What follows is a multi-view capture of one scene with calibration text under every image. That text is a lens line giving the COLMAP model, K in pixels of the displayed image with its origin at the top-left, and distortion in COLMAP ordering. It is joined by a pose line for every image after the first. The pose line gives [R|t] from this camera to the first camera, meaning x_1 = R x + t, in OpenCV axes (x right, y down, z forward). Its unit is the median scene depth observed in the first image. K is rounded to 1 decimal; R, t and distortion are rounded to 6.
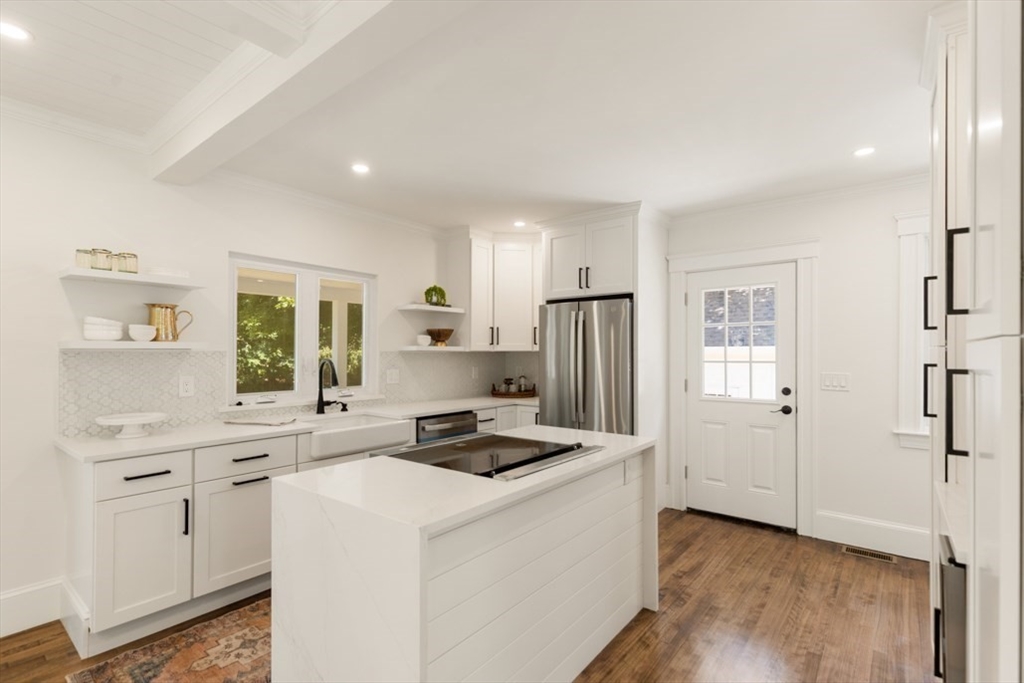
lens RADIAL K [[468.1, 0, 510.6], [0, 468.1, 351.6], [0, 0, 1]] dist [0.004670, 0.000572]
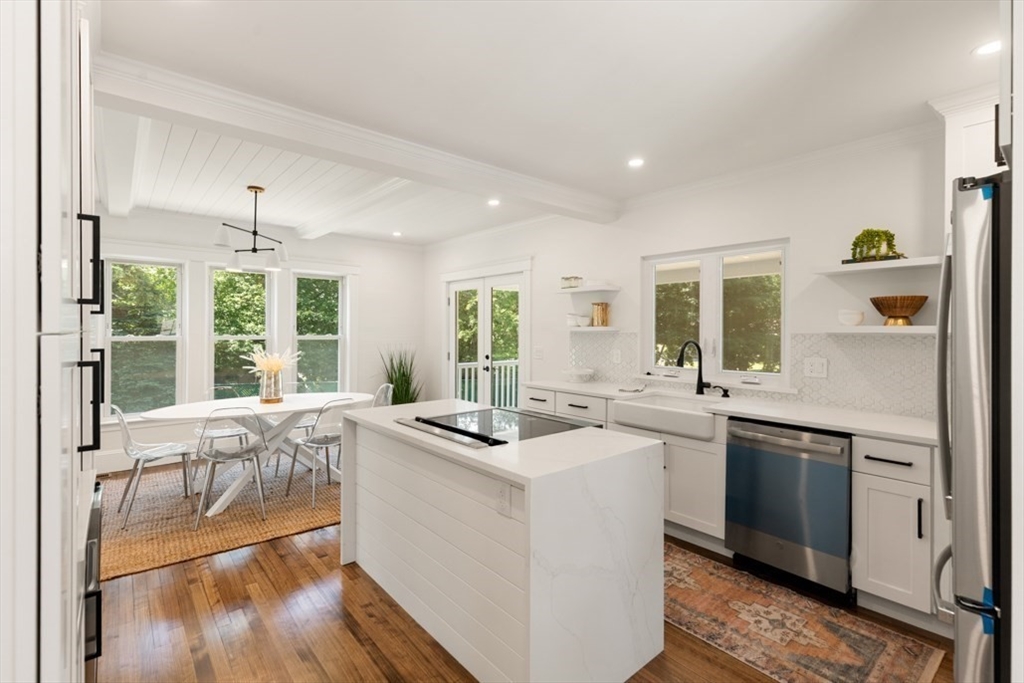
lens RADIAL K [[468.1, 0, 516.0], [0, 468.1, 335.0], [0, 0, 1]] dist [0.004670, 0.000572]
pose [[-0.185329, 0.006191, -0.982657, 0.601005], [-0.003890, 0.999968, 0.007034, -0.001822], [0.982669, 0.005126, -0.185299, 0.714981]]
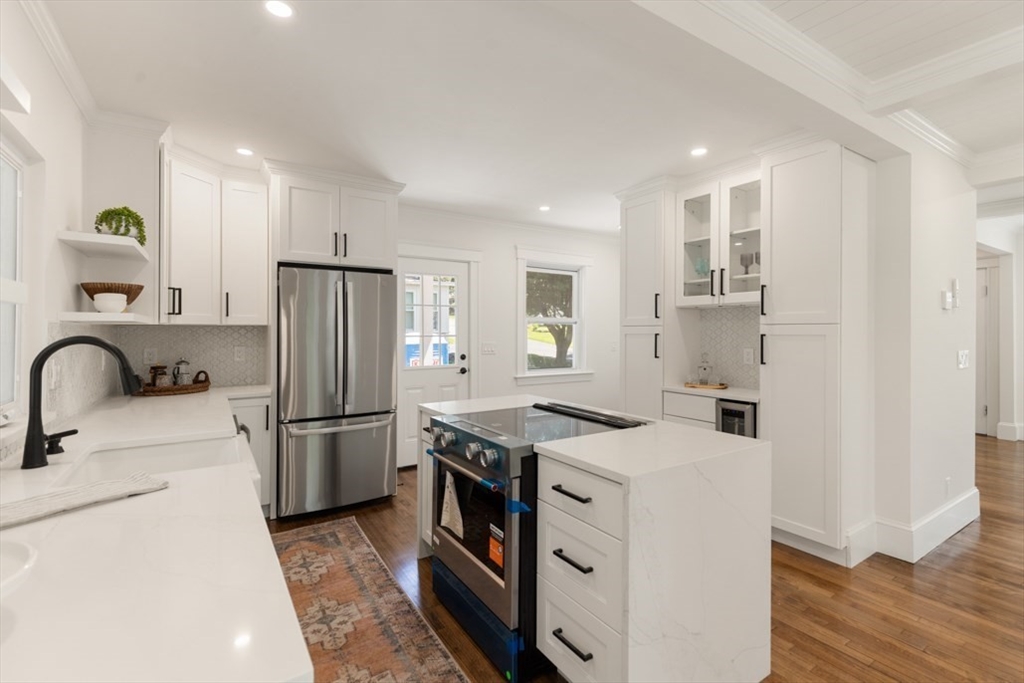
lens RADIAL K [[468.1, 0, 511.6], [0, 468.1, 327.5], [0, 0, 1]] dist [0.004670, 0.000572]
pose [[0.314244, 0.007621, 0.949312, -0.609555], [-0.003212, 0.999971, -0.006964, 0.007951], [-0.949337, -0.000860, 0.314260, 0.413514]]
